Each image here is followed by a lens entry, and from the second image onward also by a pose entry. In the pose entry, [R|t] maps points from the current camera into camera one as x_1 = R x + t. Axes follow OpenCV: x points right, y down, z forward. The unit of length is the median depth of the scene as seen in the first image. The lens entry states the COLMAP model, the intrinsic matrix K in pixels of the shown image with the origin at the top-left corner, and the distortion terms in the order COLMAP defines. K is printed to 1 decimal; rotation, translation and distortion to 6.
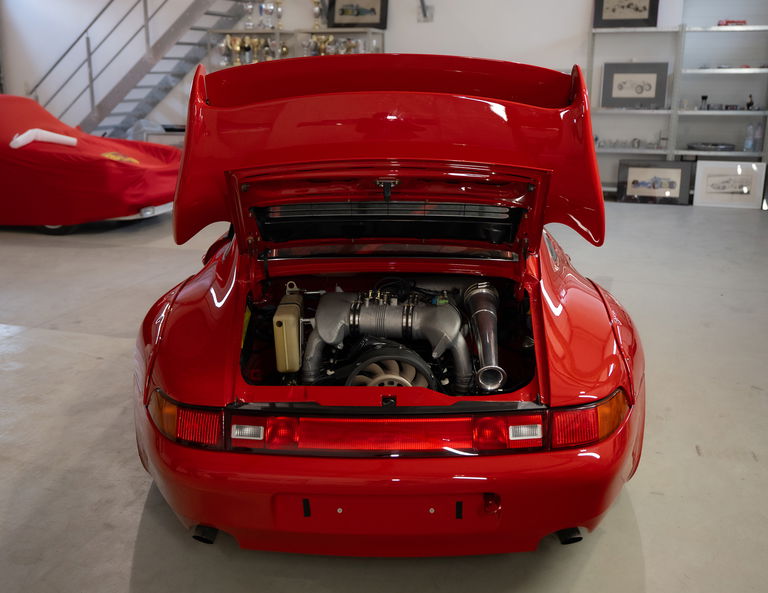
lens RADIAL K [[744.1, 0, 383.8], [0, 744.1, 295.3], [0, 0, 1]] dist [0.012473, 0.000000]
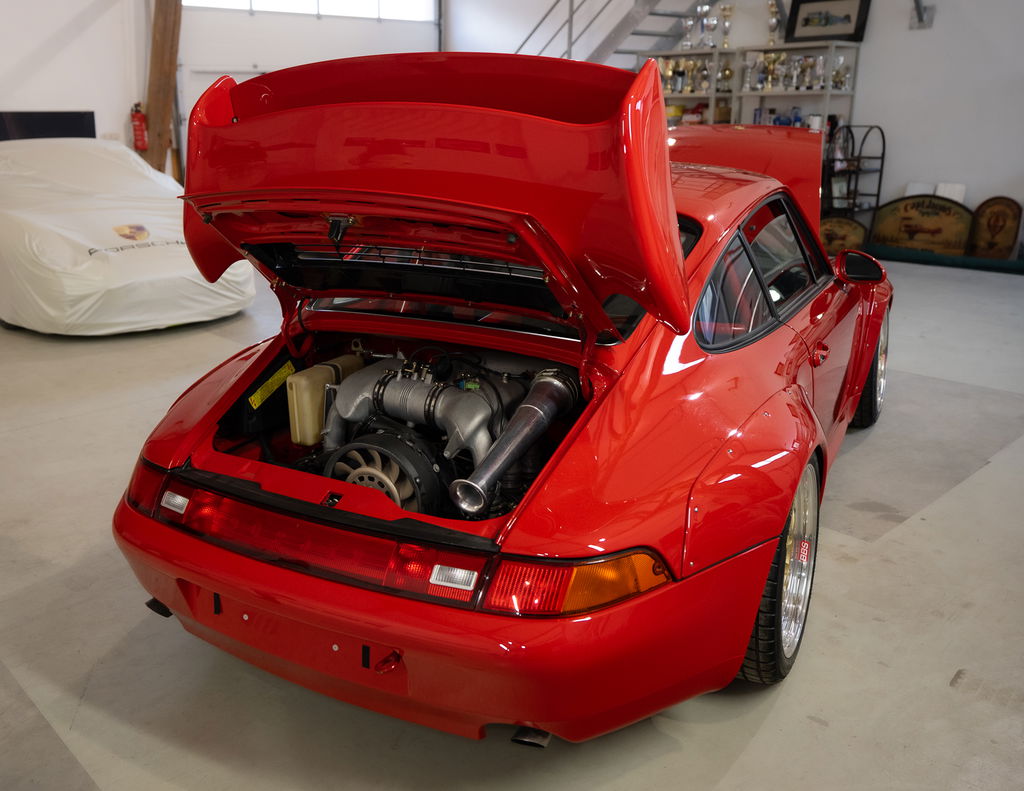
lens RADIAL K [[828.4, 0, 511.6], [0, 828.4, 398.1], [0, 0, 1]] dist [-0.004072, 0.016523]
pose [[0.888279, 0.137787, -0.438150, 0.111610], [-0.117128, 0.990357, 0.073985, -0.010628], [0.444119, -0.014400, 0.895852, 0.061253]]
